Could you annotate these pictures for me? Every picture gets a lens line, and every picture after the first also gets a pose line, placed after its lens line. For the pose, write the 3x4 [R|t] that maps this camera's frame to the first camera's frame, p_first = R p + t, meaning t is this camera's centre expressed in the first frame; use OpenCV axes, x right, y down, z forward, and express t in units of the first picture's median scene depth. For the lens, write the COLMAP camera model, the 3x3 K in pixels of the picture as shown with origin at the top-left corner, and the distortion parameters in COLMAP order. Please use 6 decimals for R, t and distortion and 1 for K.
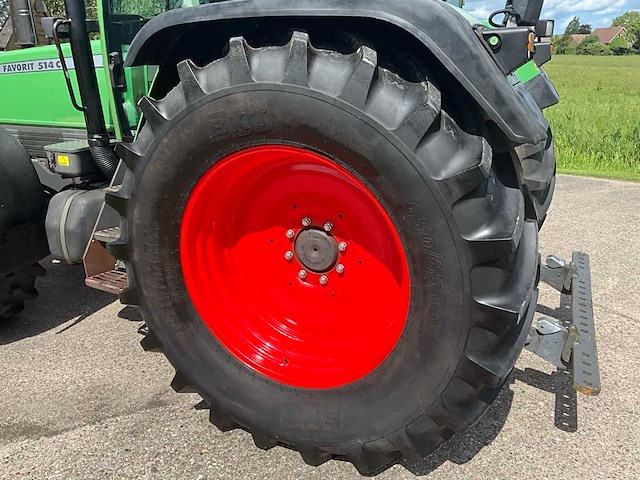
lens RADIAL K [[530.8, 0, 321.7], [0, 530.8, 239.4], [0, 0, 1]] dist [0.044168, -0.094614]
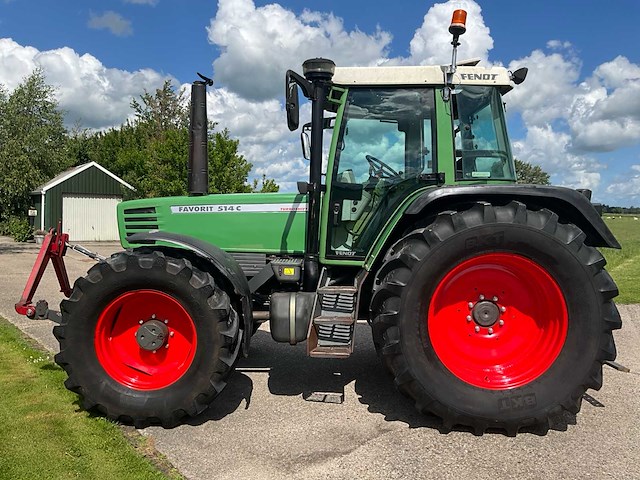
lens RADIAL K [[530.8, 0, 315.1], [0, 530.8, 239.6], [0, 0, 1]] dist [0.044168, -0.094614]
pose [[0.916495, 0.011965, 0.399868, -1.266799], [0.095391, 0.964184, -0.247486, 0.171117], [-0.388508, 0.264964, 0.882528, -0.430359]]
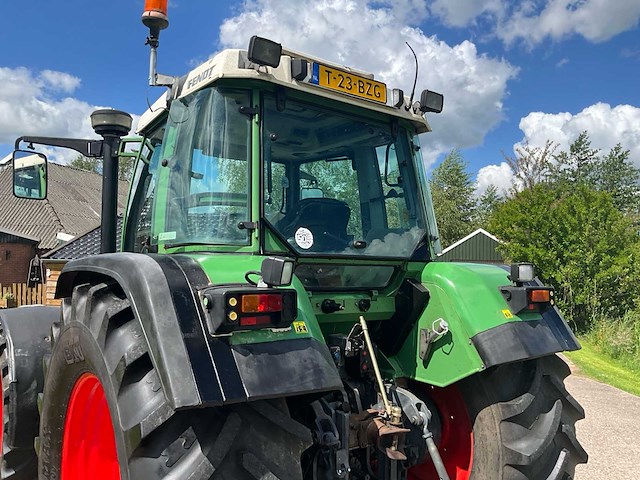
lens RADIAL K [[530.8, 0, 327.5], [0, 530.8, 229.2], [0, 0, 1]] dist [0.044168, -0.094614]
pose [[0.885906, -0.001743, -0.463862, 0.740351], [-0.176939, 0.923116, -0.341394, -0.134837], [0.428793, 0.384518, 0.817485, 0.135262]]
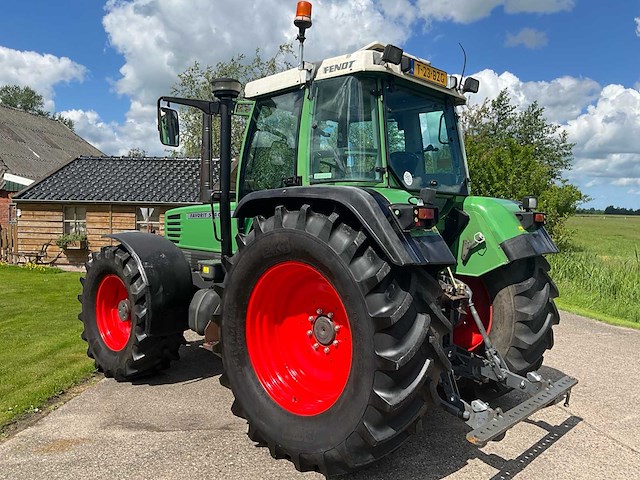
lens RADIAL K [[530.8, 0, 326.7], [0, 530.8, 234.2], [0, 0, 1]] dist [0.044168, -0.094614]
pose [[0.946660, 0.048051, -0.318632, 0.494577], [-0.137015, 0.955002, -0.263057, 0.164363], [0.291653, 0.292683, 0.910645, -0.541336]]
